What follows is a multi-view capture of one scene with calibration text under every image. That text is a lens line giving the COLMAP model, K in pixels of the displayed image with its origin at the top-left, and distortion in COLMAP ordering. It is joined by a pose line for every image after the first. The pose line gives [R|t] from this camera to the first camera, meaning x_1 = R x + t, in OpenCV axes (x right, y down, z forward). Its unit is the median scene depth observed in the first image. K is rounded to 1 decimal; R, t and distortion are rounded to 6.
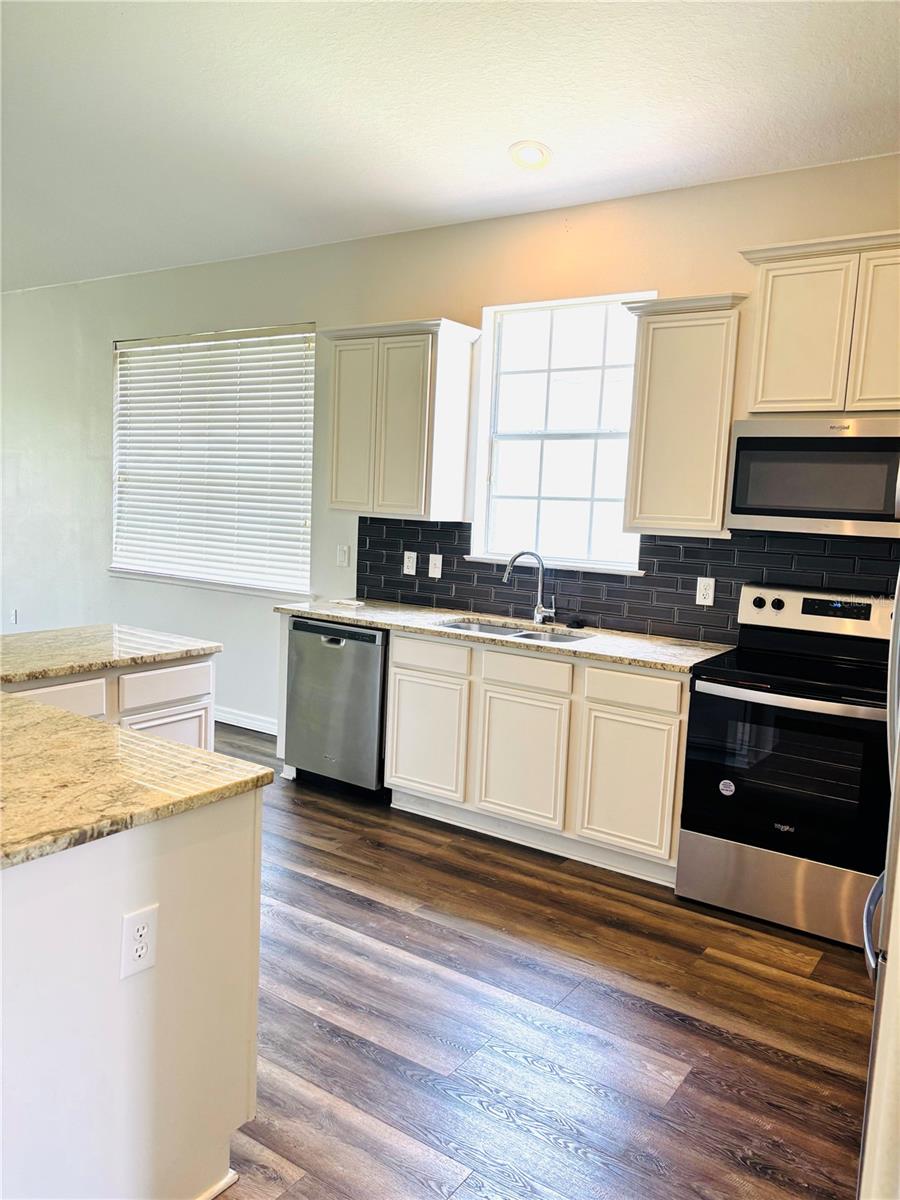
lens RADIAL K [[908.8, 0, 450.0], [0, 908.8, 600.0], [0, 0, 1]] dist [0.041255, -0.049035]
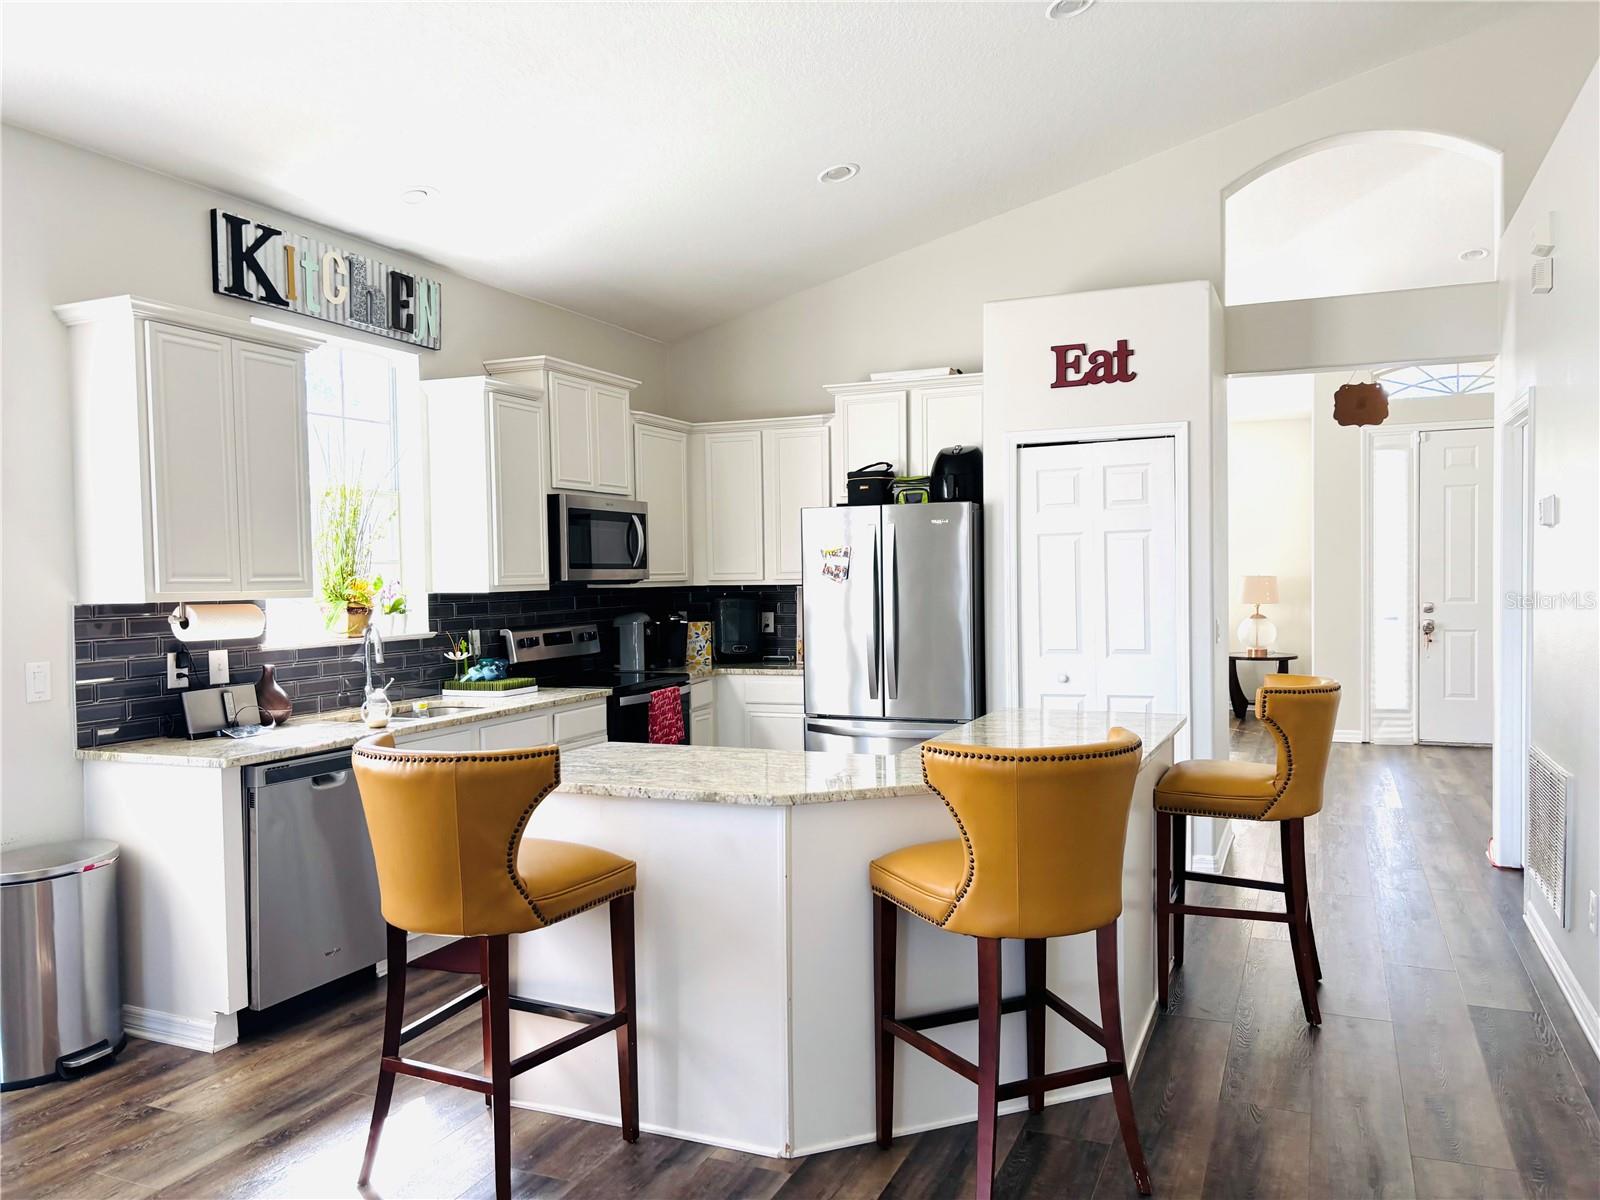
lens RADIAL K [[1211.7, 0, 800.0], [0, 1211.7, 600.0], [0, 0, 1]] dist [0.041255, -0.049035]
pose [[-0.186149, -0.066721, 0.980253, -1.160614], [0.116442, 0.989162, 0.089440, -0.138531], [-0.975597, 0.130792, -0.176362, 0.839950]]
